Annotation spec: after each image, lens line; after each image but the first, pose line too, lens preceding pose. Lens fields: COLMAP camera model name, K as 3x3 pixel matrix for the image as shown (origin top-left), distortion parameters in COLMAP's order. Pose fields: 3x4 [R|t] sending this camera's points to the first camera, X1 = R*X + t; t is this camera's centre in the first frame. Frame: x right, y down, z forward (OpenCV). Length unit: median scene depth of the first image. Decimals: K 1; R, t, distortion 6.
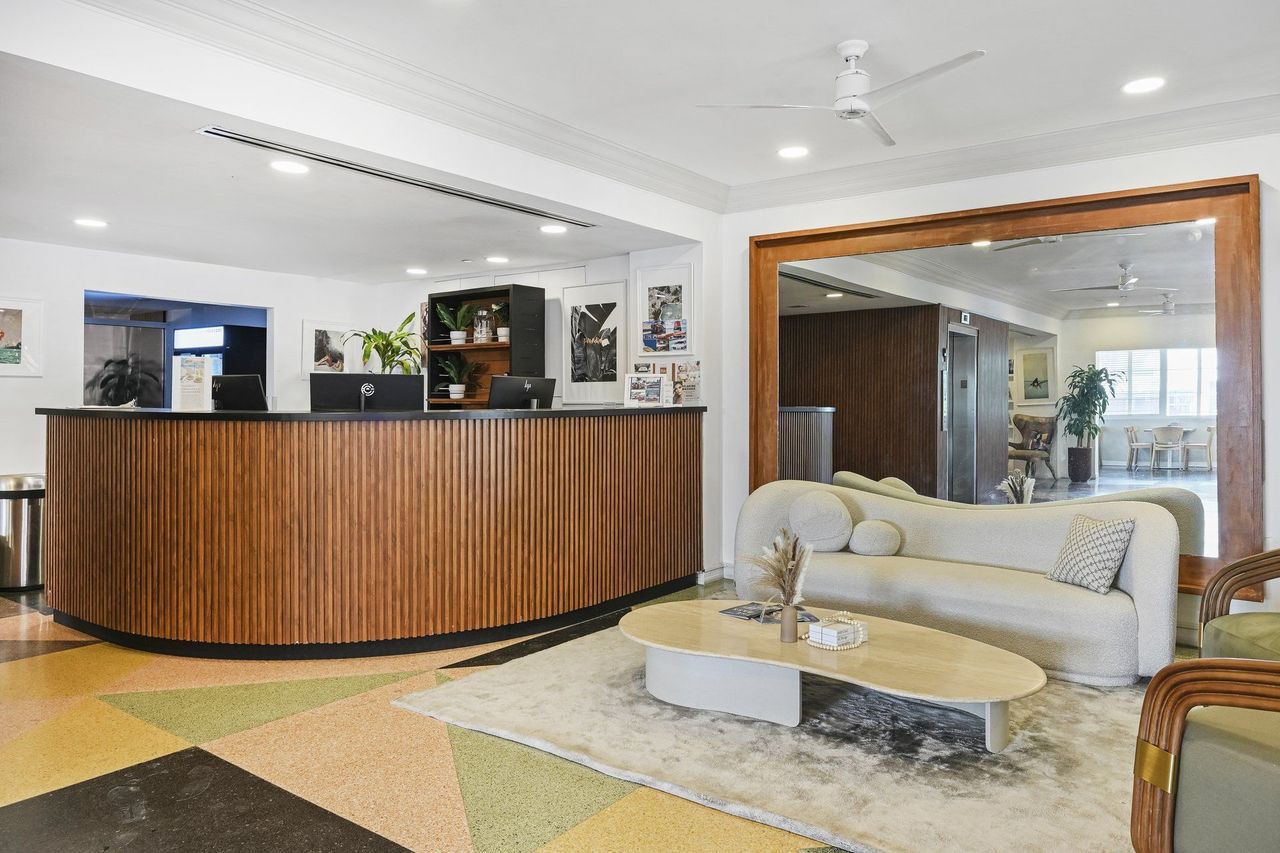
lens RADIAL K [[860.9, 0, 638.9], [0, 860.9, 400.2], [0, 0, 1]] dist [0.001693, -0.000072]
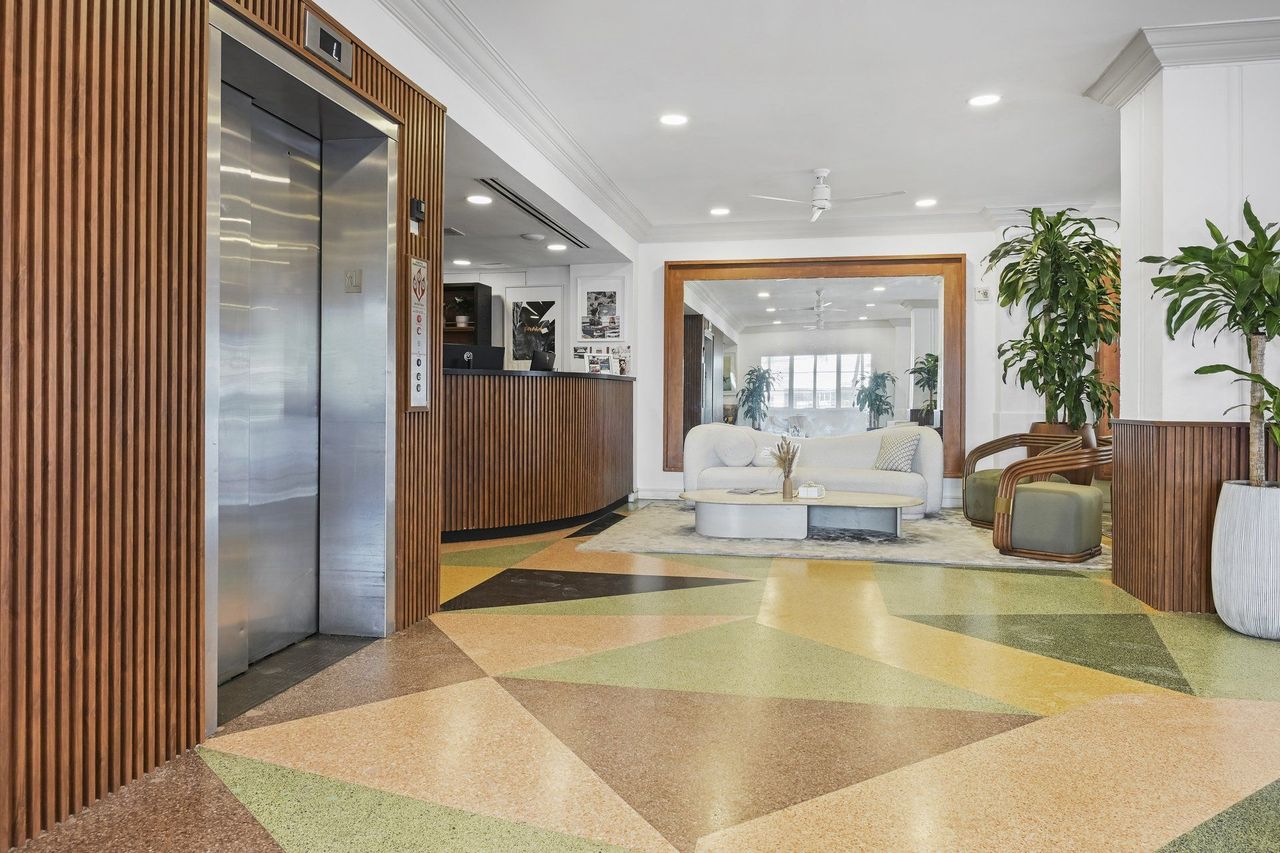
lens RADIAL K [[860.9, 0, 638.9], [0, 860.9, 400.2], [0, 0, 1]] dist [0.001693, -0.000072]
pose [[0.902683, 0.005249, 0.430273, -0.507935], [-0.002281, 0.999970, -0.007414, 0.052870], [-0.430299, 0.005711, 0.902668, -0.278706]]
